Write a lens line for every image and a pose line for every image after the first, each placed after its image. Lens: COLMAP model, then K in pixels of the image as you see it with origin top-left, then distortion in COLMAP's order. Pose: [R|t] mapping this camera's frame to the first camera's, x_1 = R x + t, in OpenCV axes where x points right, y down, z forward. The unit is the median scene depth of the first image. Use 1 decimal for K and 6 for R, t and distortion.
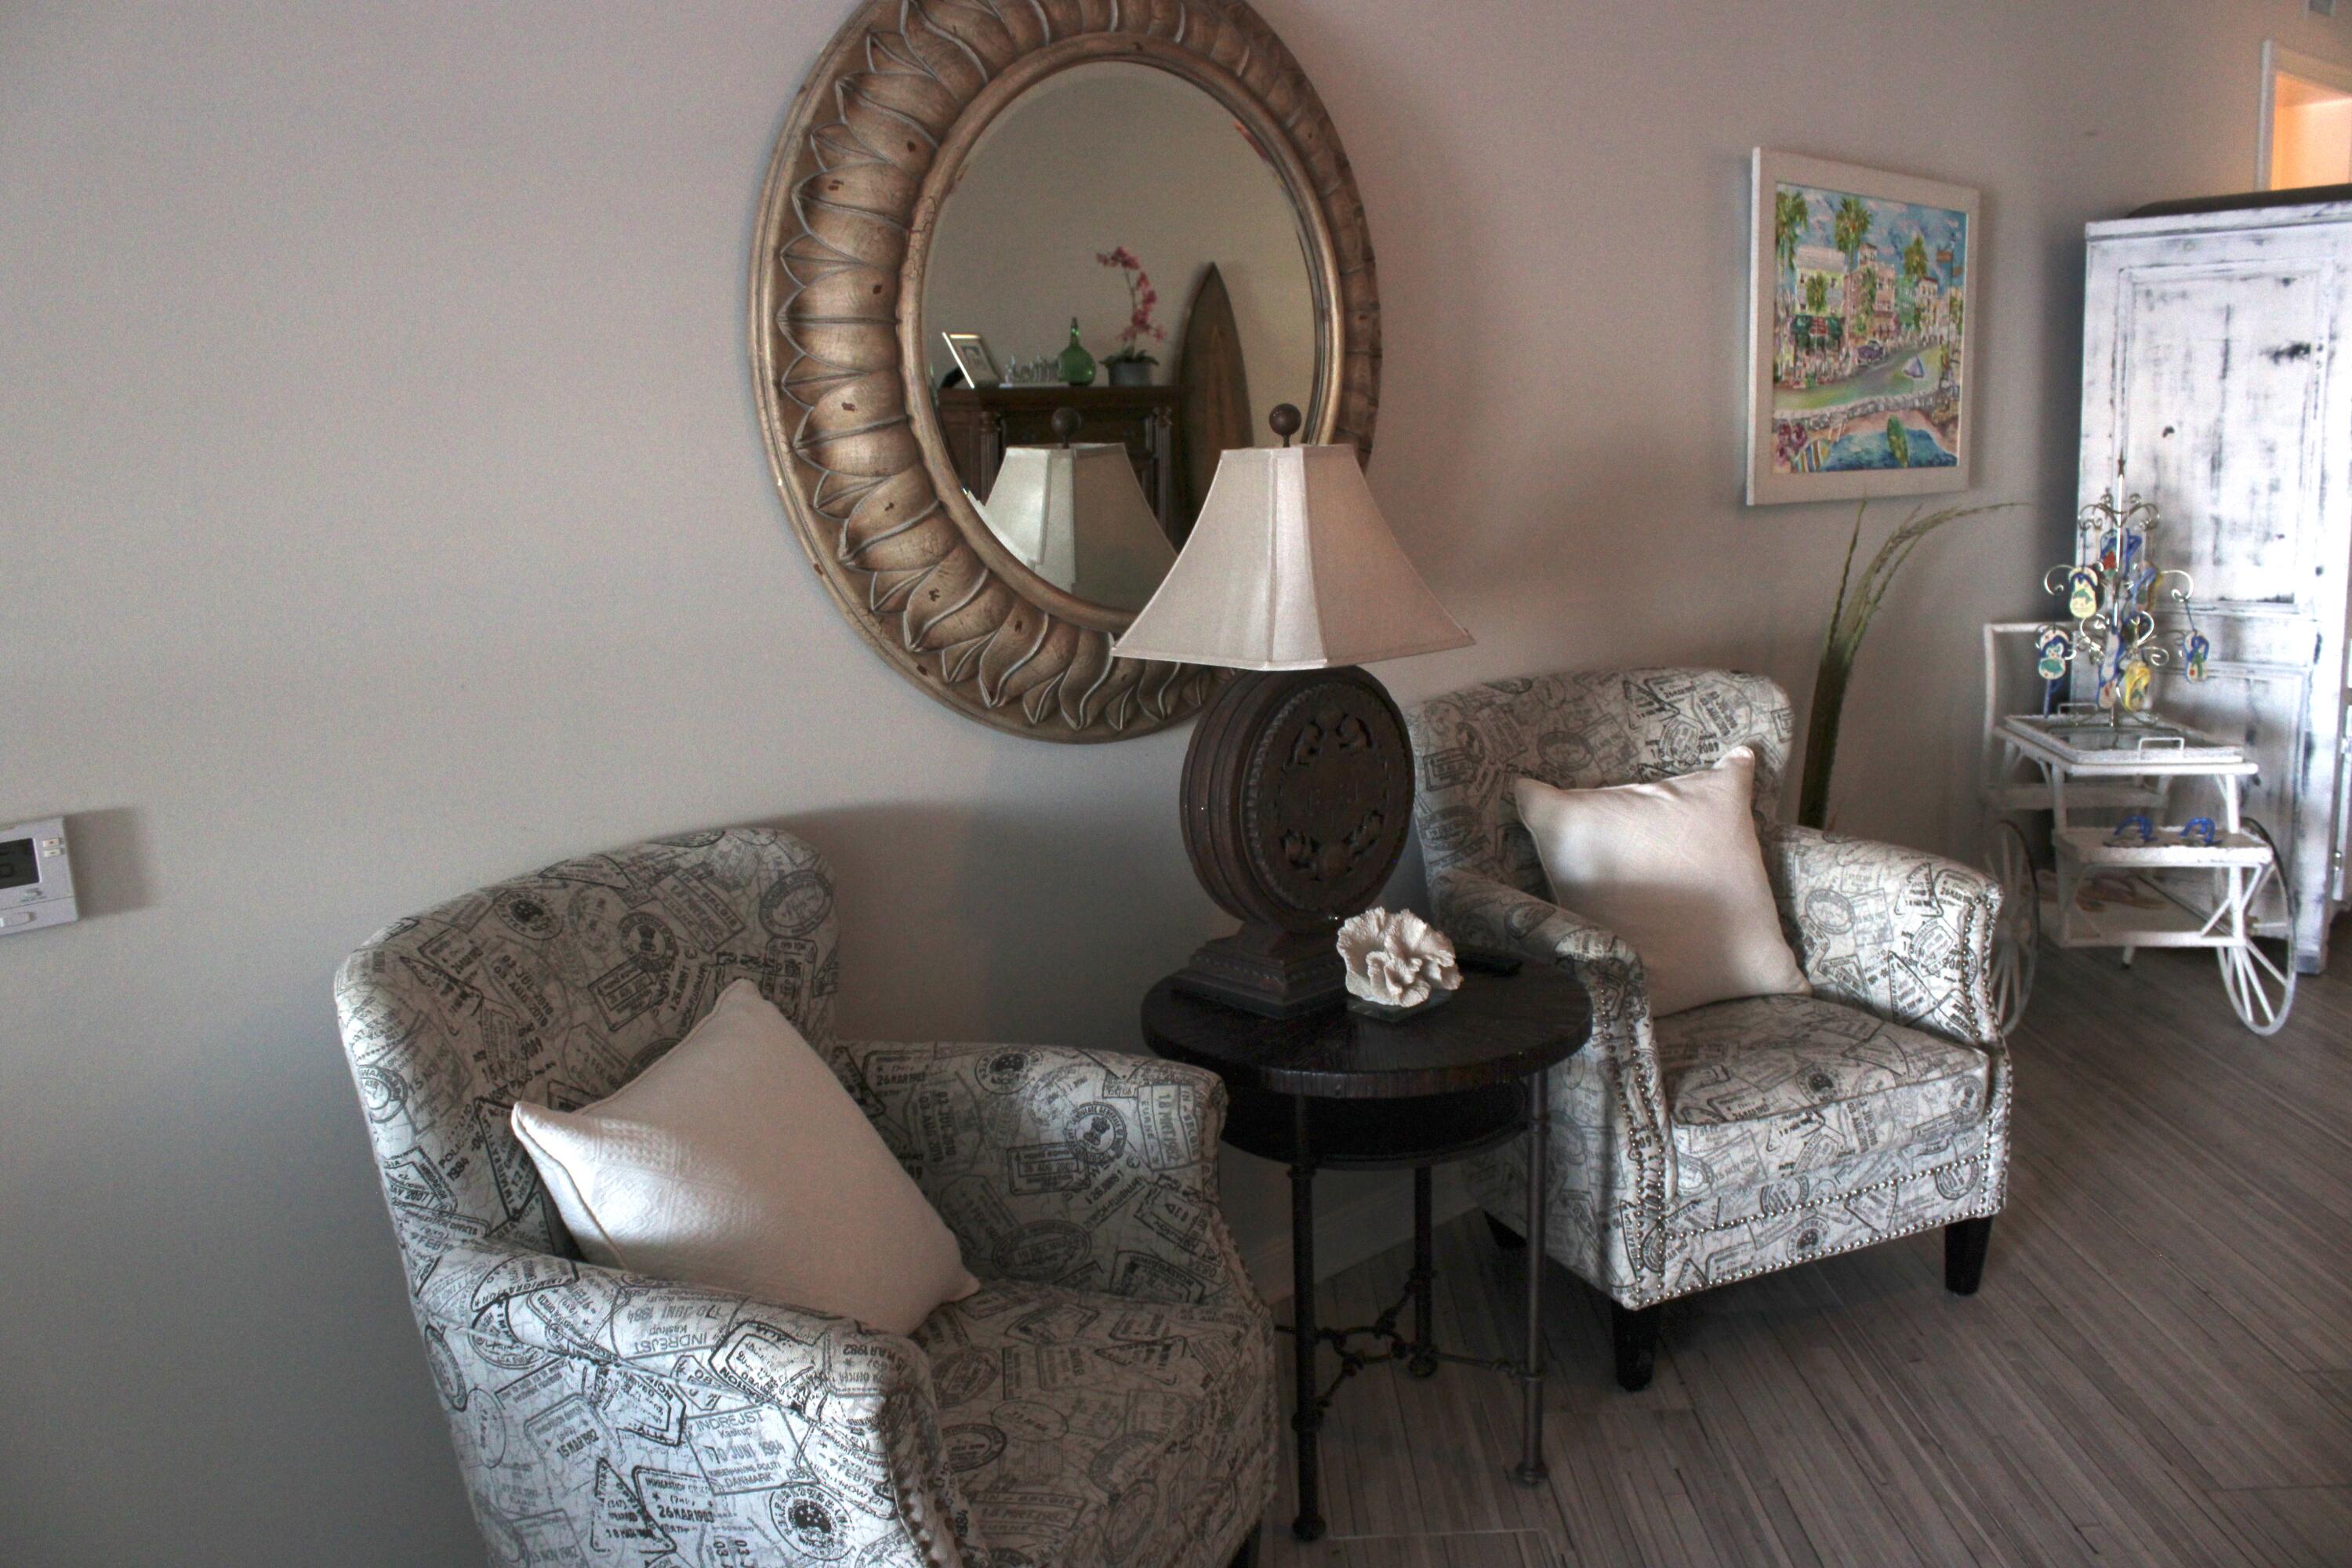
lens RADIAL K [[1929.9, 0, 1184.8], [0, 1929.9, 782.3], [0, 0, 1]] dist [-0.168662, 0.139027]
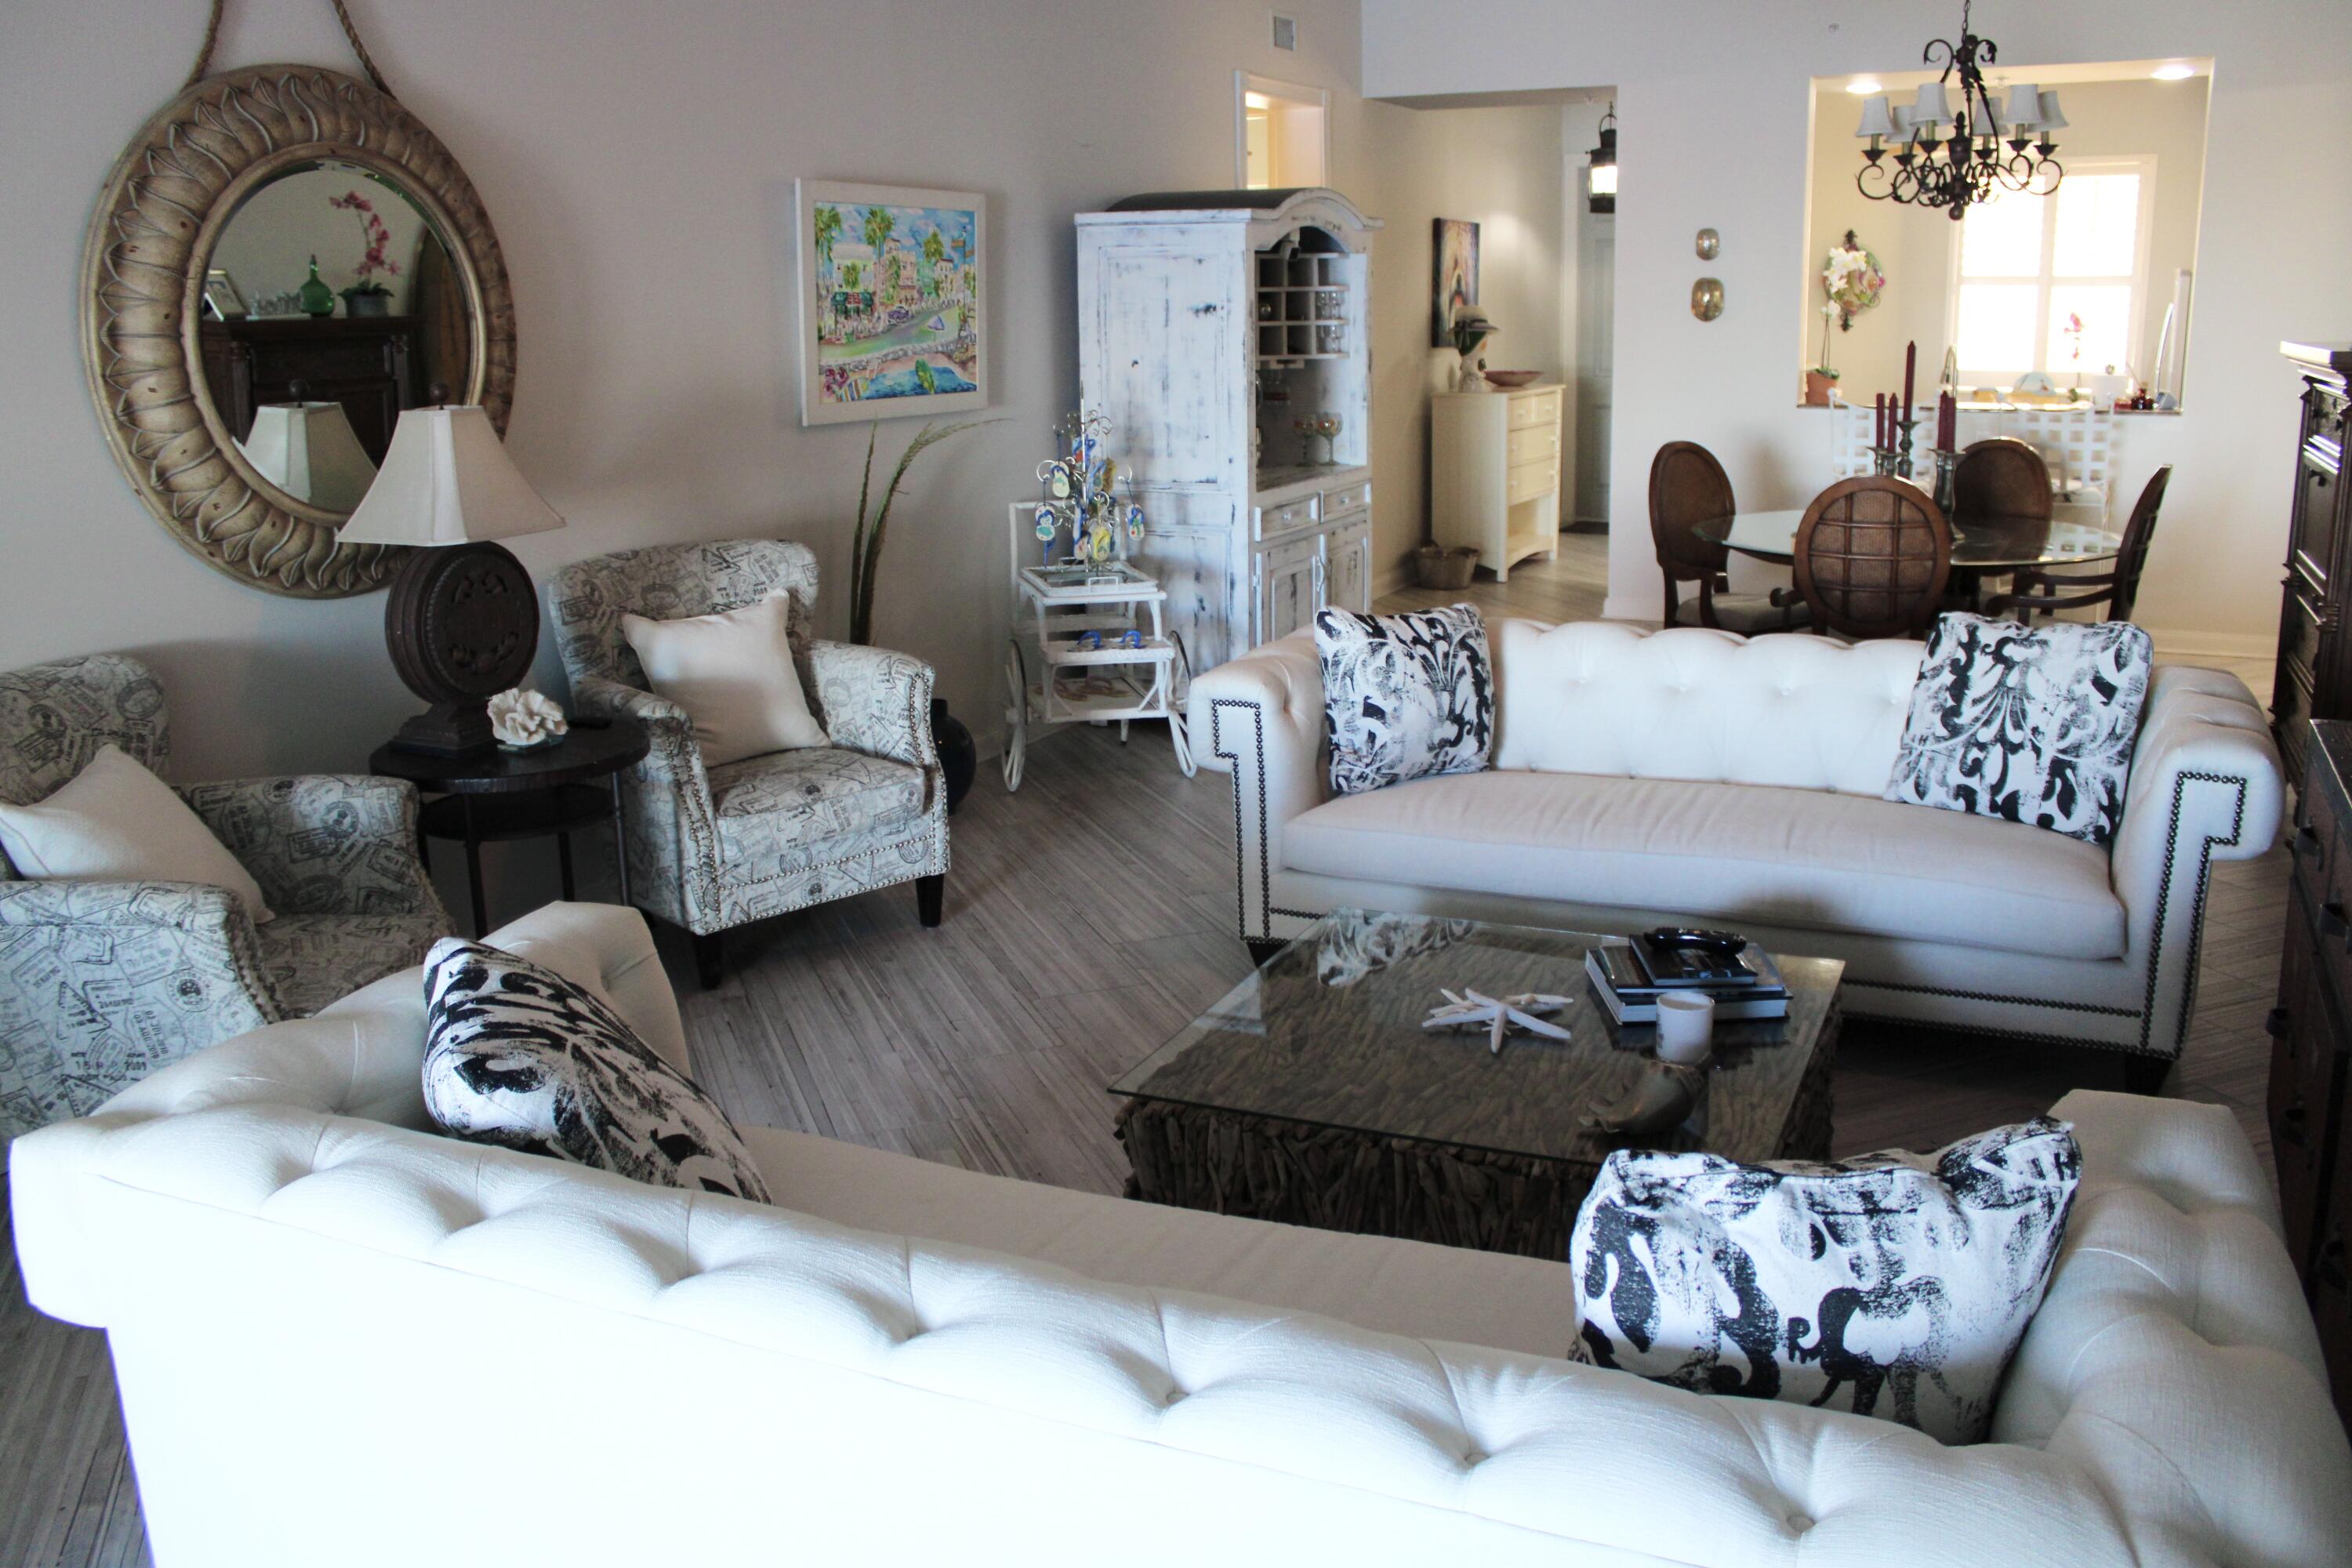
lens RADIAL K [[1929.9, 0, 1184.8], [0, 1929.9, 782.3], [0, 0, 1]] dist [-0.168662, 0.139027]
pose [[0.934824, -0.065492, 0.349019, 0.062155], [0.045532, 0.996839, 0.065100, 0.061473], [-0.352179, -0.044965, 0.934852, -0.673347]]
